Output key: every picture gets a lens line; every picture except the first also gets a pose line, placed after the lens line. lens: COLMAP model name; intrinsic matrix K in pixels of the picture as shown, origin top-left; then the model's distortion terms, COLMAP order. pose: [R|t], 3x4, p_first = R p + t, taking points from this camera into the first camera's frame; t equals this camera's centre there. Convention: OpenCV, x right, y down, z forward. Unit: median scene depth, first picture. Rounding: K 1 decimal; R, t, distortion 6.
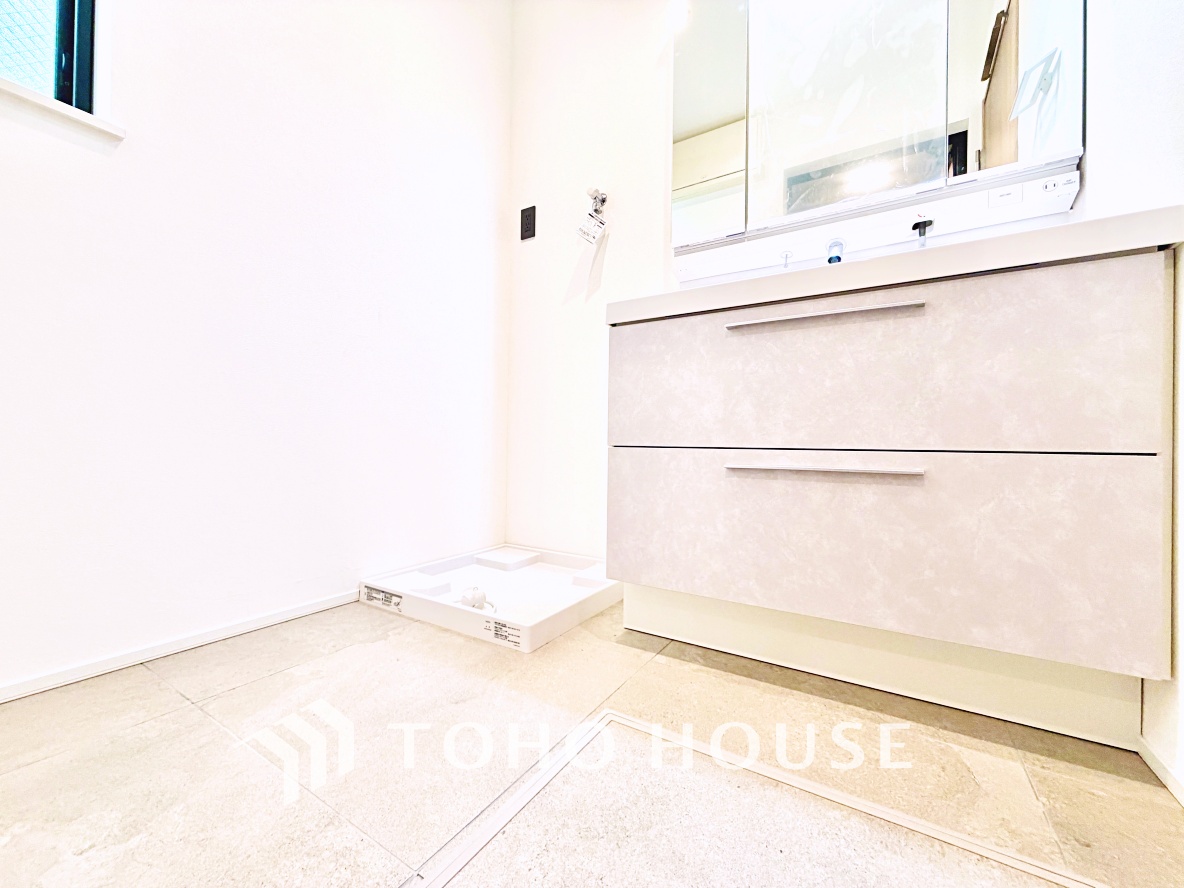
lens RADIAL K [[472.4, 0, 593.0], [0, 472.4, 444.2], [0, 0, 1]] dist [0.000088, -0.000138]
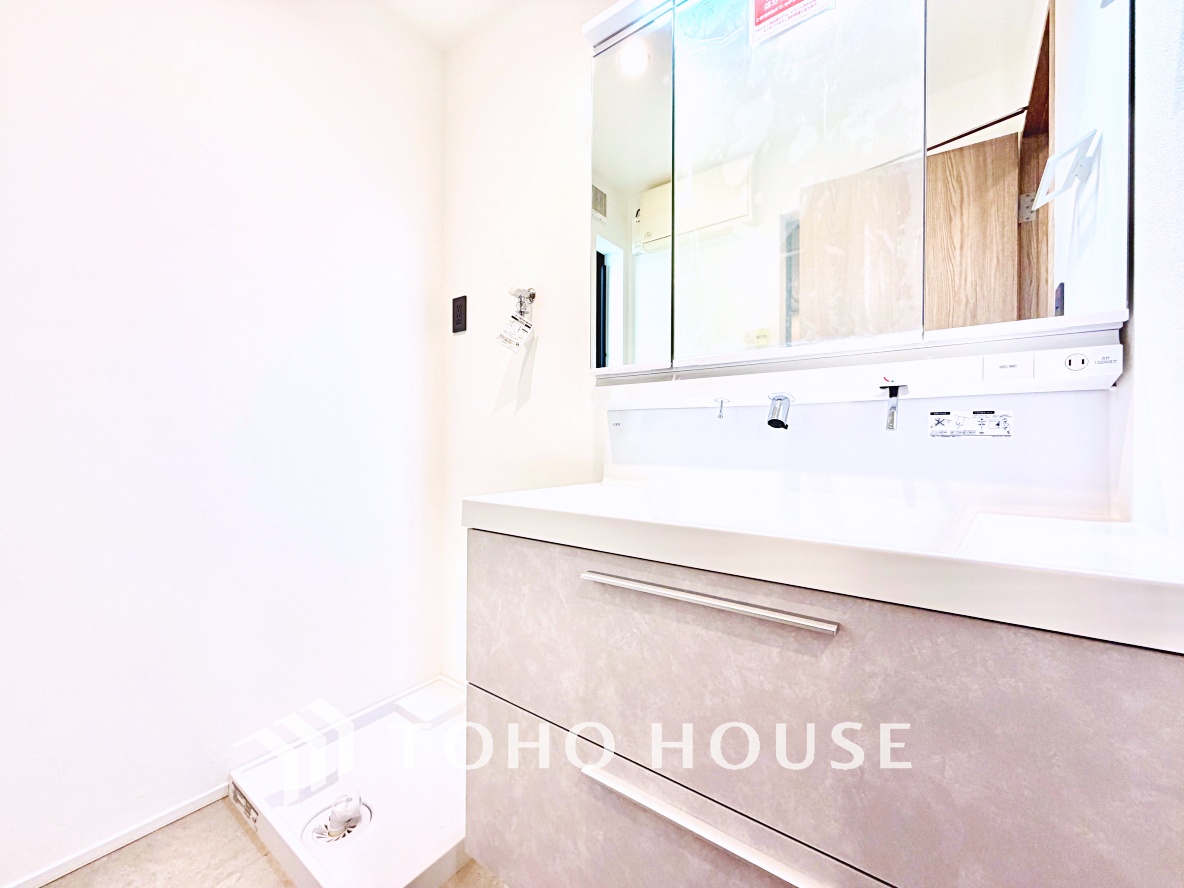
lens RADIAL K [[472.4, 0, 591.8], [0, 472.4, 442.8], [0, 0, 1]] dist [0.000088, -0.000138]
pose [[0.996149, -0.006062, -0.087469, 0.296910], [0.006448, 0.999971, 0.004133, -0.377614], [0.087442, -0.004682, 0.996159, 0.238341]]
